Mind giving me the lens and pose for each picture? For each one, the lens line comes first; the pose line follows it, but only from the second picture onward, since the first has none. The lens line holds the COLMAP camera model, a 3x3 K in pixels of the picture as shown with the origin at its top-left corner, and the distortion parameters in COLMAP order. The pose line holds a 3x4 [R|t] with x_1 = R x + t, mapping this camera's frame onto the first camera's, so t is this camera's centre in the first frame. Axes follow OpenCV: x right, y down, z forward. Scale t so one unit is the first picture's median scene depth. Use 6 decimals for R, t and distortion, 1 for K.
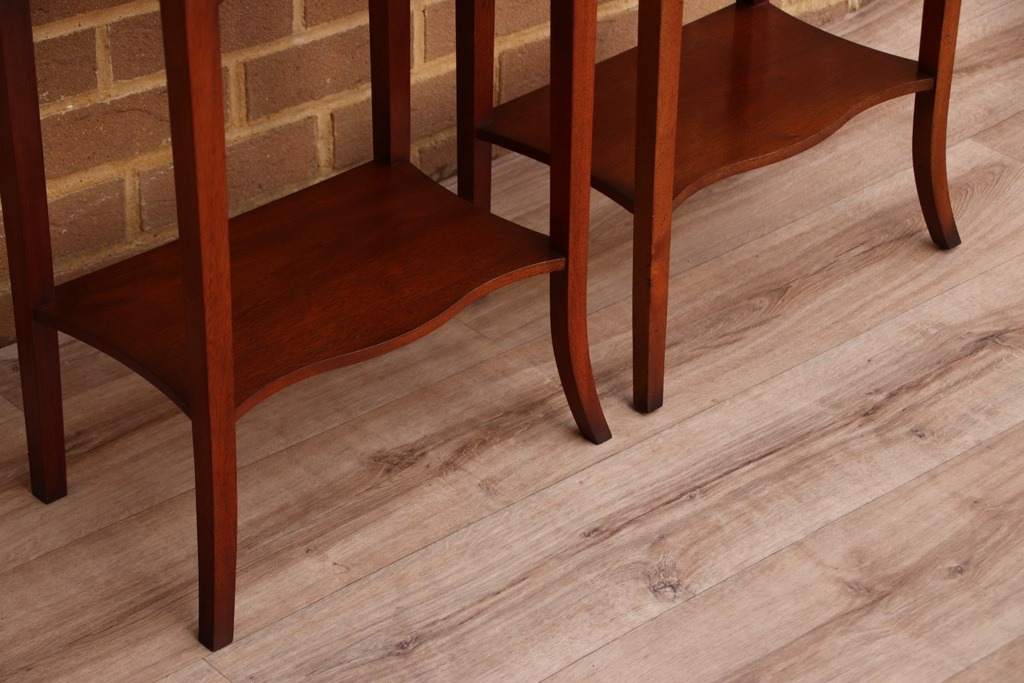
lens RADIAL K [[2487.0, 0, 510.8], [0, 2487.0, 356.2], [0, 0, 1]] dist [0.572688, 0.553870]
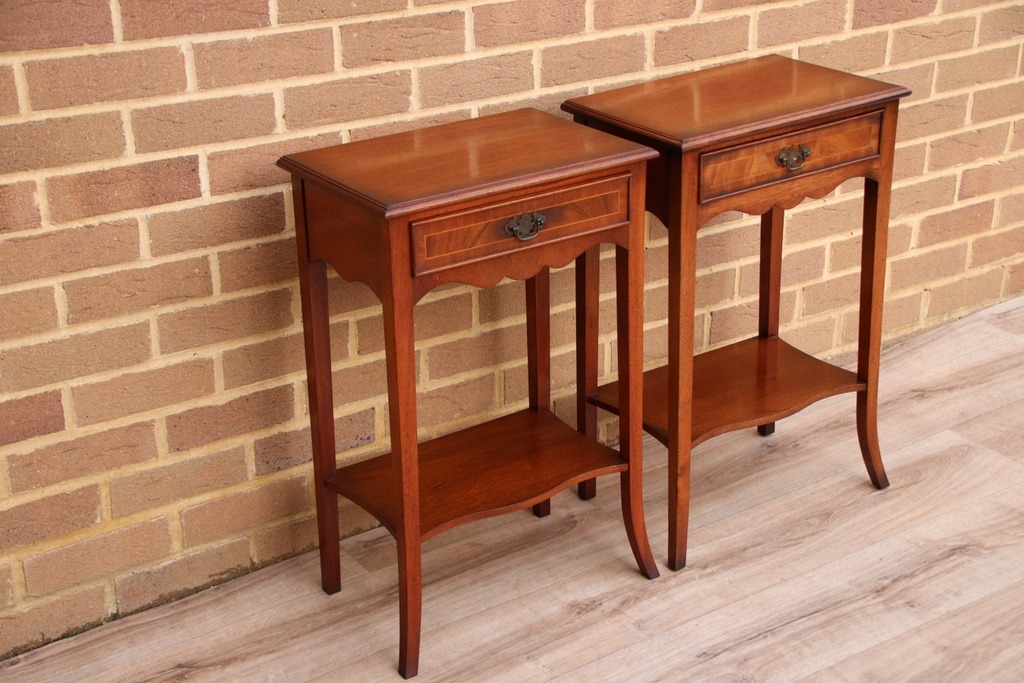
lens RADIAL K [[1610.7, 0, 511.5], [0, 1610.7, 357.5], [0, 0, 1]] dist [0.153006, 0.874418]
pose [[0.993472, 0.016609, -0.112859, 0.024217], [-0.032348, 0.989751, -0.139091, 0.028575], [0.109392, 0.141834, 0.983827, -0.080226]]
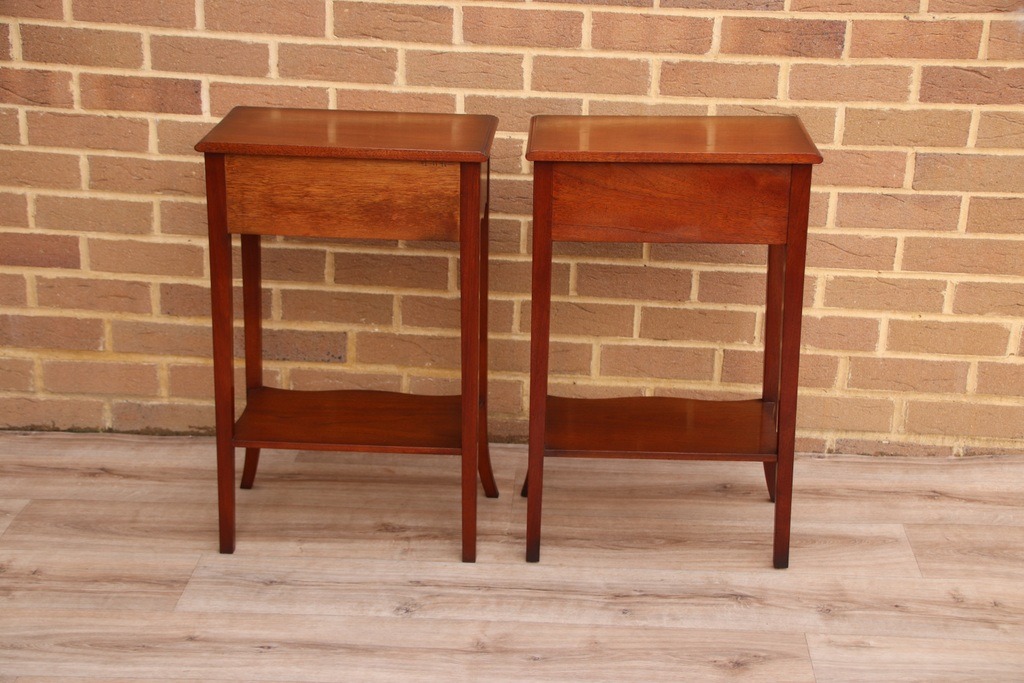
lens RADIAL K [[1746.7, 0, 512.0], [0, 1746.7, 364.7], [0, 0, 1]] dist [0.222756, 0.908313]
pose [[0.724447, 0.230438, -0.649673, 0.834699], [-0.371869, 0.924213, -0.086852, 0.008297], [0.580422, 0.304513, 0.755236, 0.023201]]
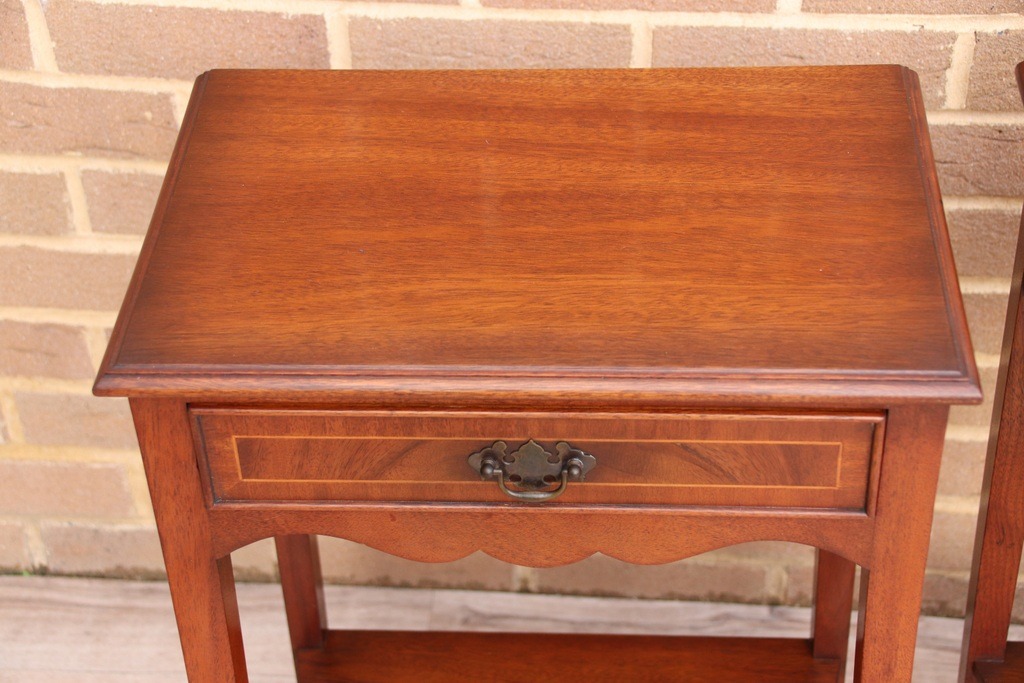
lens RADIAL K [[1888.2, 0, 512.0], [0, 1888.2, 341.5], [0, 0, 1]] dist [0.223179, 1.093938]
pose [[0.683943, 0.431076, -0.588553, 0.205489], [-0.342820, 0.902038, 0.262300, -0.299258], [0.643969, 0.022369, 0.764725, 0.474505]]
